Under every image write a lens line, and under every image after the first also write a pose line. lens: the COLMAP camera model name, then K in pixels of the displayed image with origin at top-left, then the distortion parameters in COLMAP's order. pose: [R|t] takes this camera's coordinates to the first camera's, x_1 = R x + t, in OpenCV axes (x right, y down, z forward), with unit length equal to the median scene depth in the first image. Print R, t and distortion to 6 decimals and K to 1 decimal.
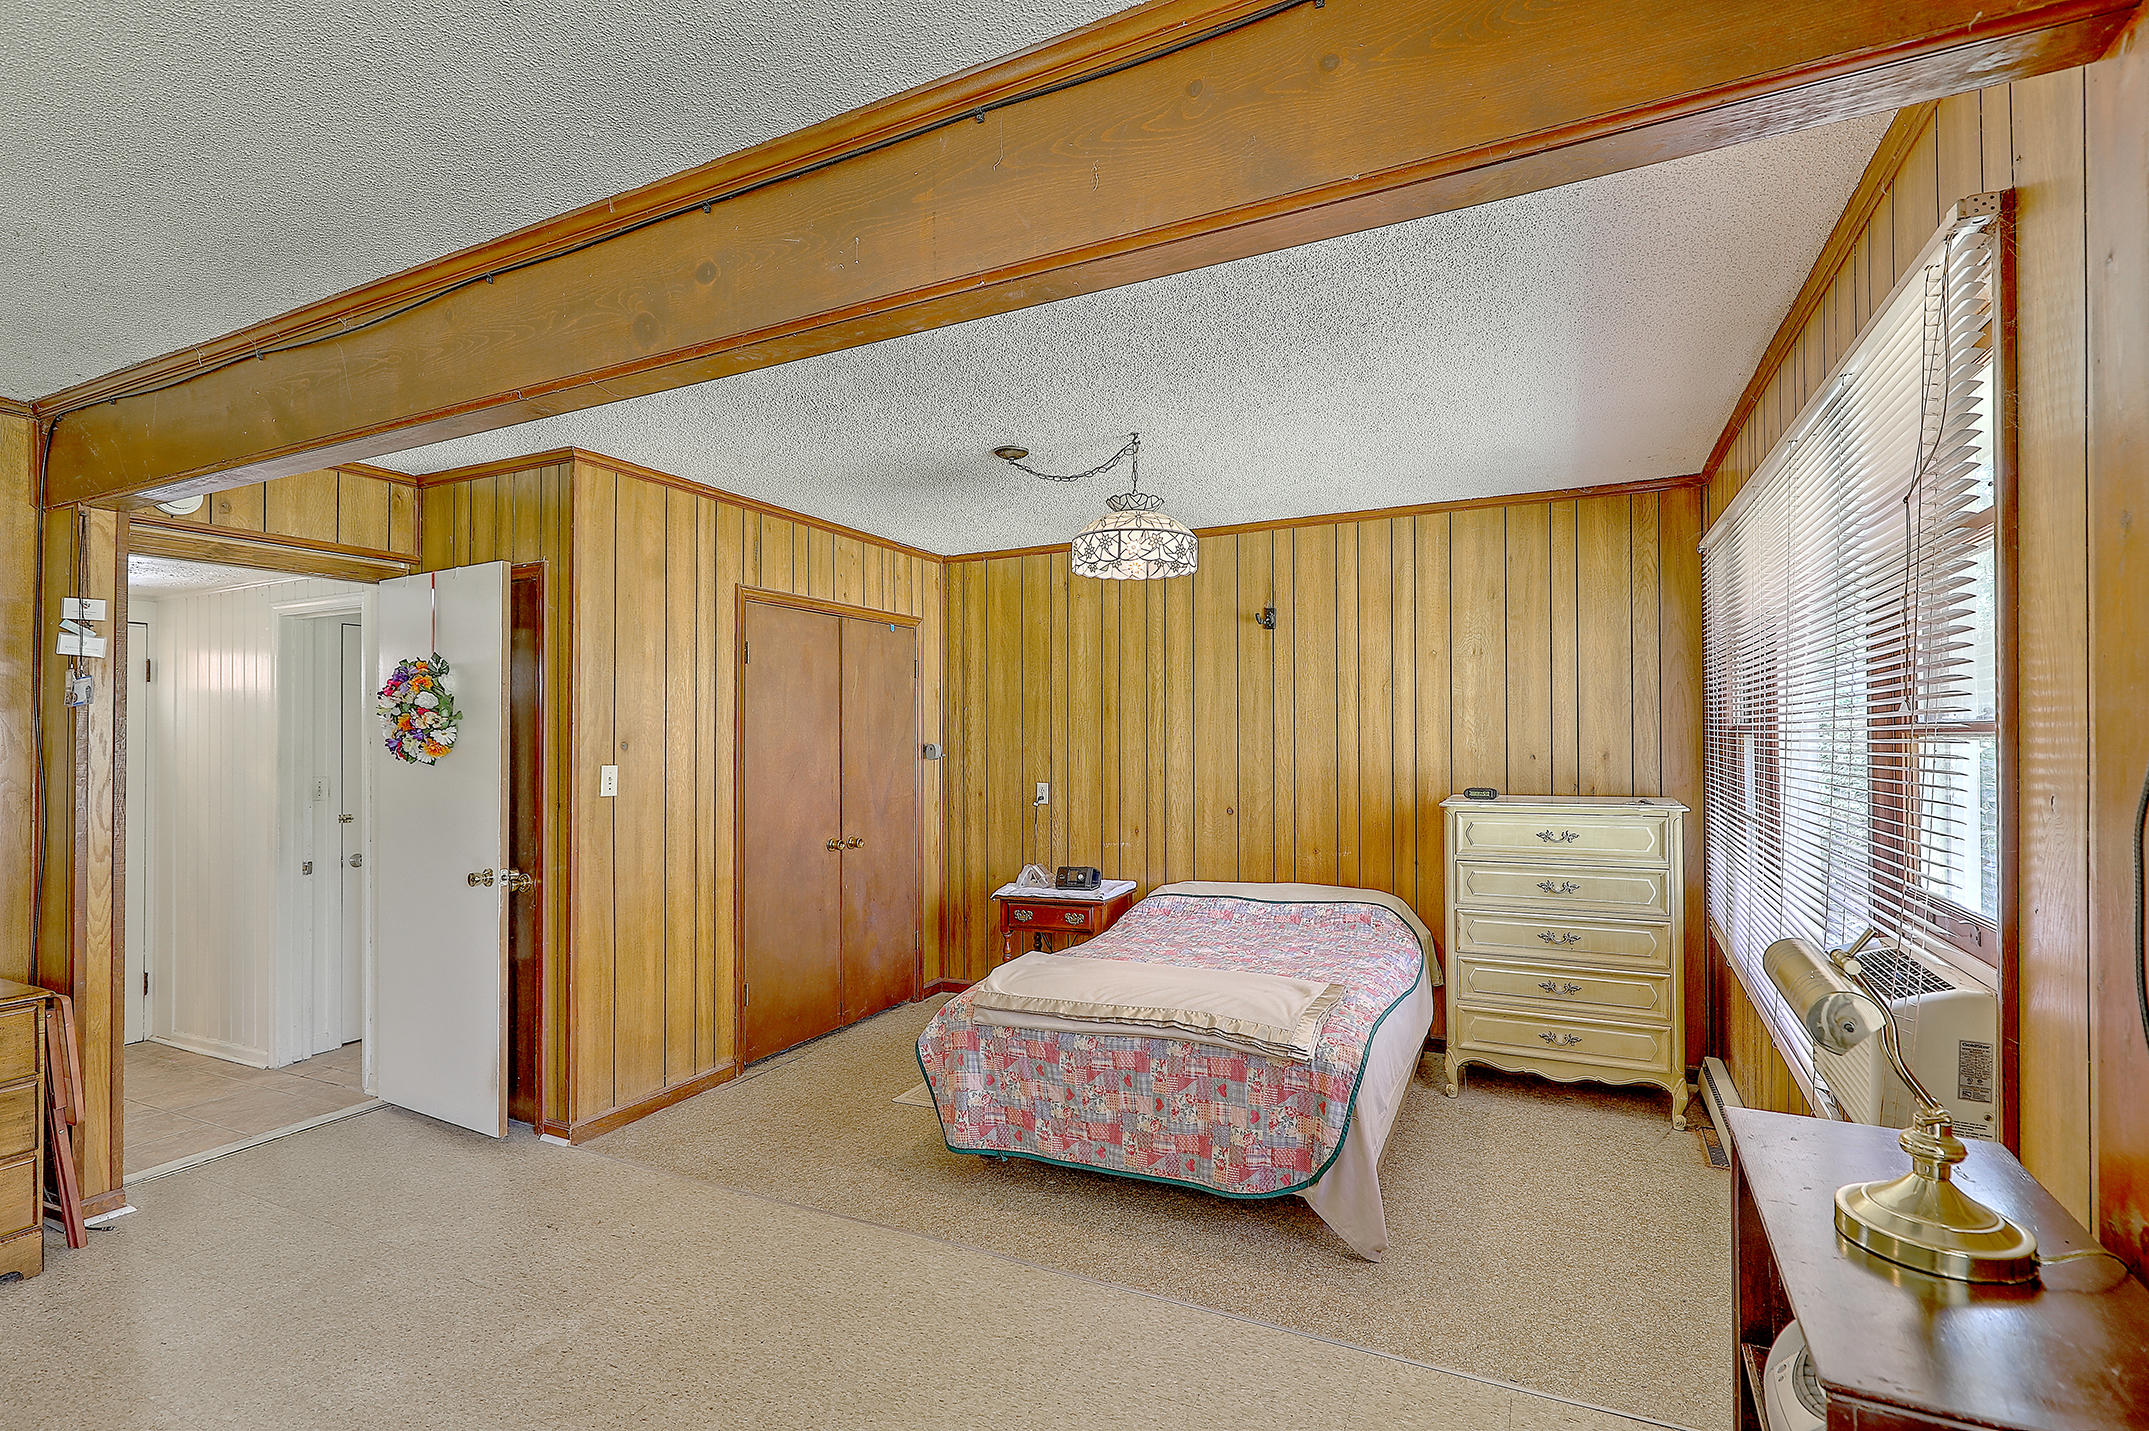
lens RADIAL K [[971.4, 0, 1096.2], [0, 971.4, 725.3], [0, 0, 1]] dist [0.002495, -0.001959]
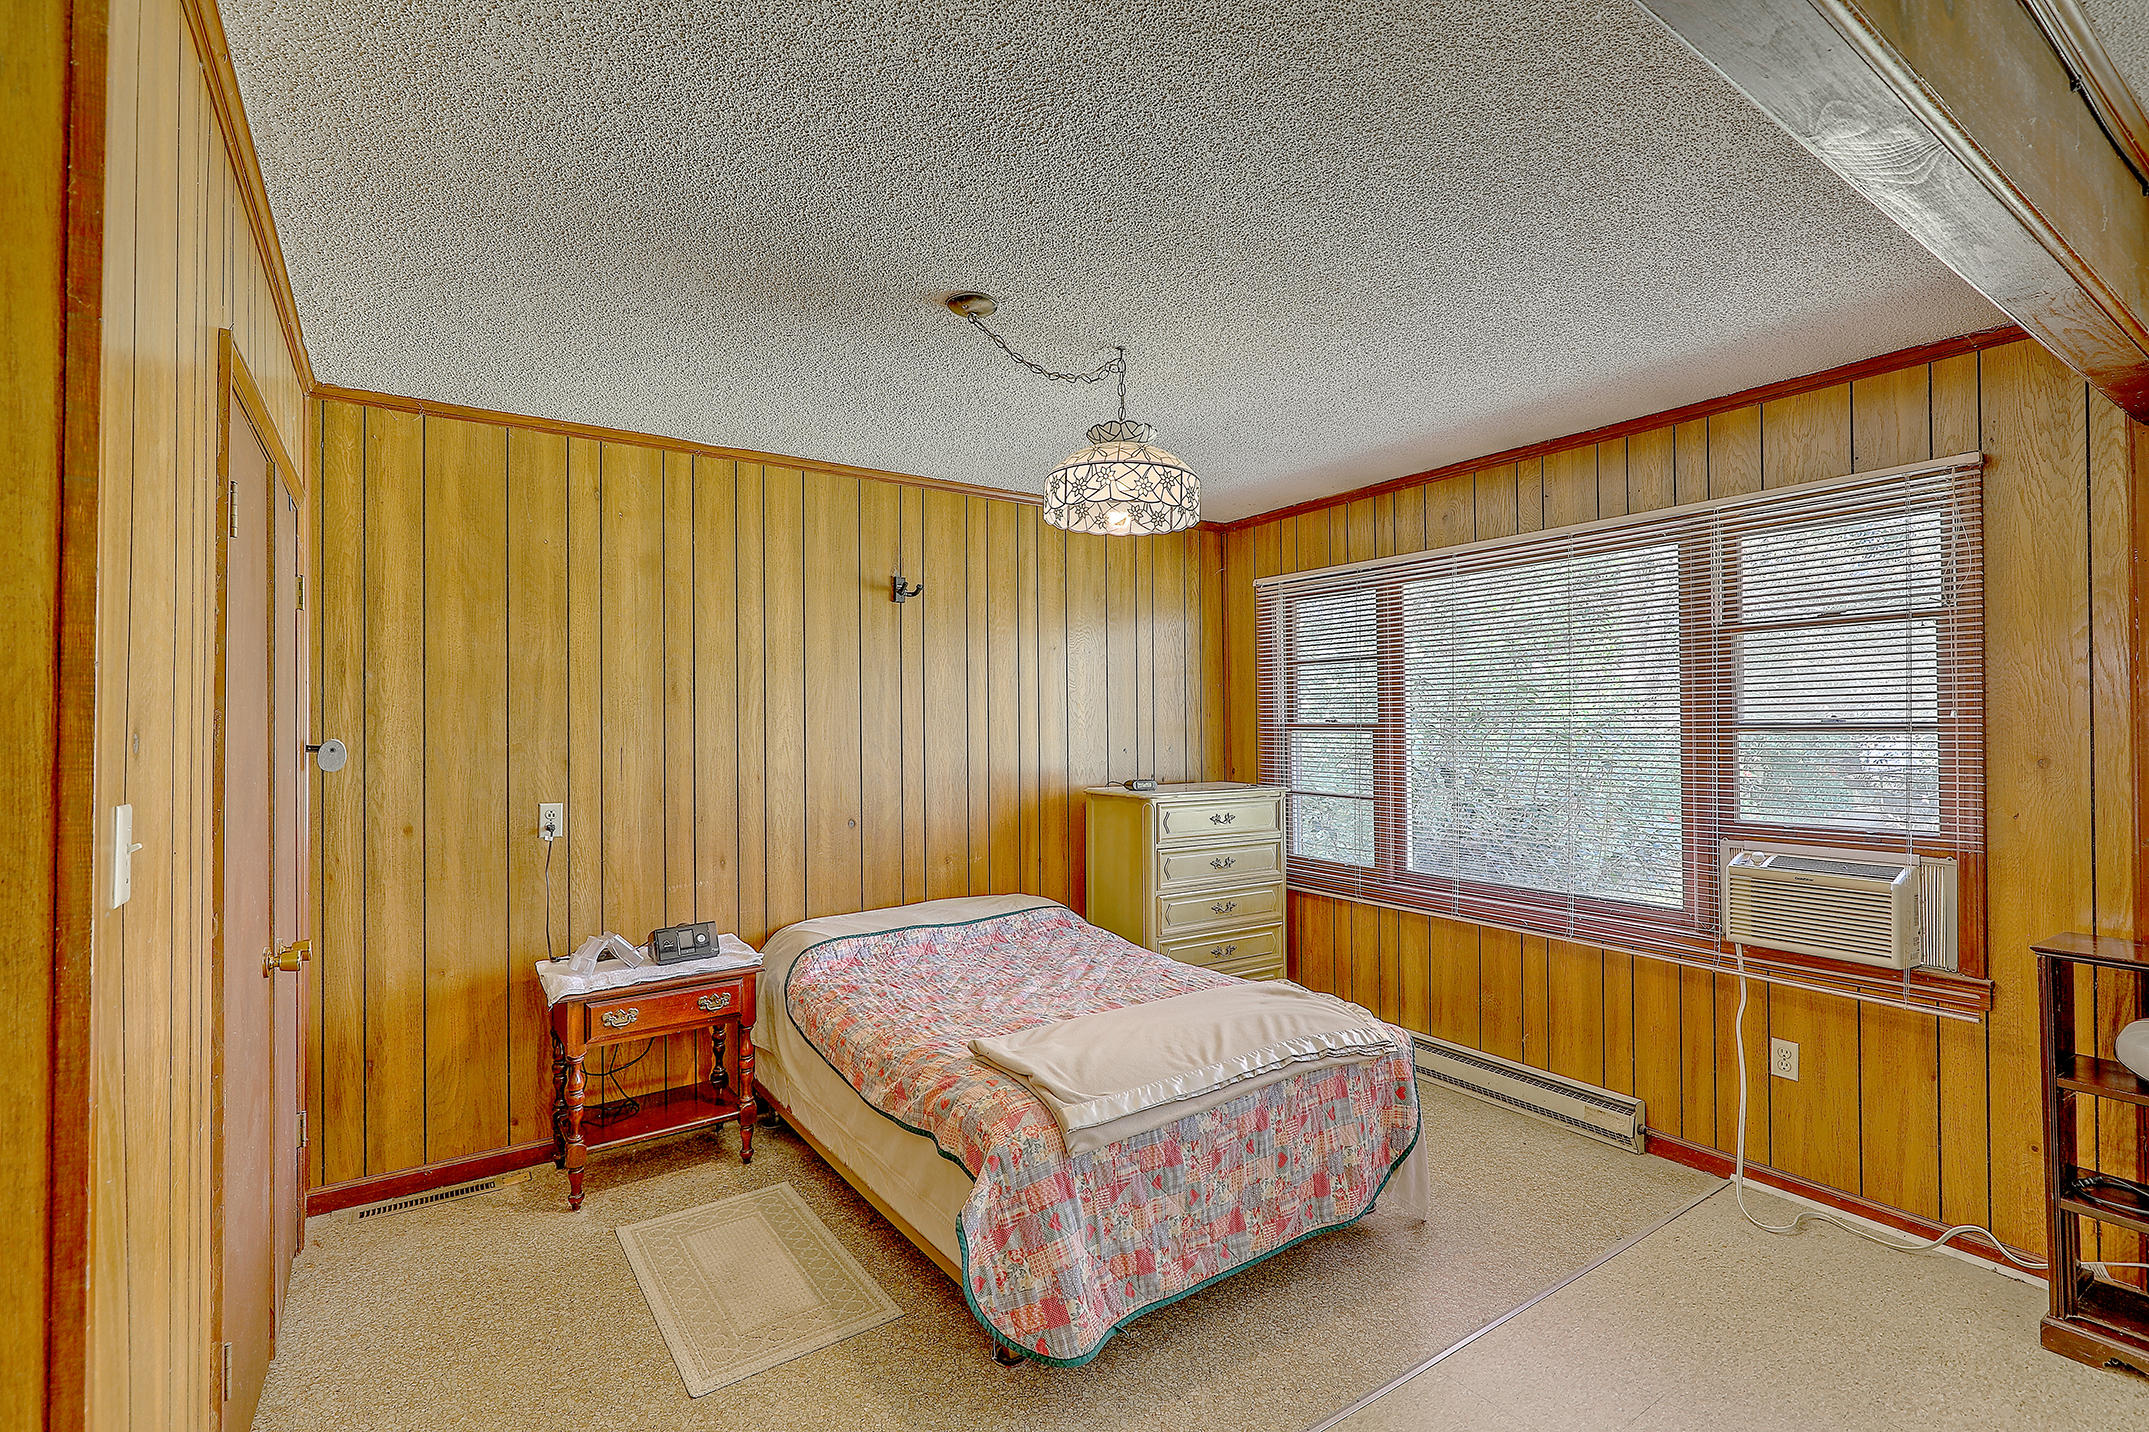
lens RADIAL K [[971.4, 0, 1079.3], [0, 971.4, 722.5], [0, 0, 1]] dist [0.002495, -0.001959]
pose [[0.504511, 0.014126, 0.863289, -0.539652], [-0.013389, 0.999874, -0.008536, 0.011401], [-0.863301, -0.007252, 0.504637, 0.510175]]
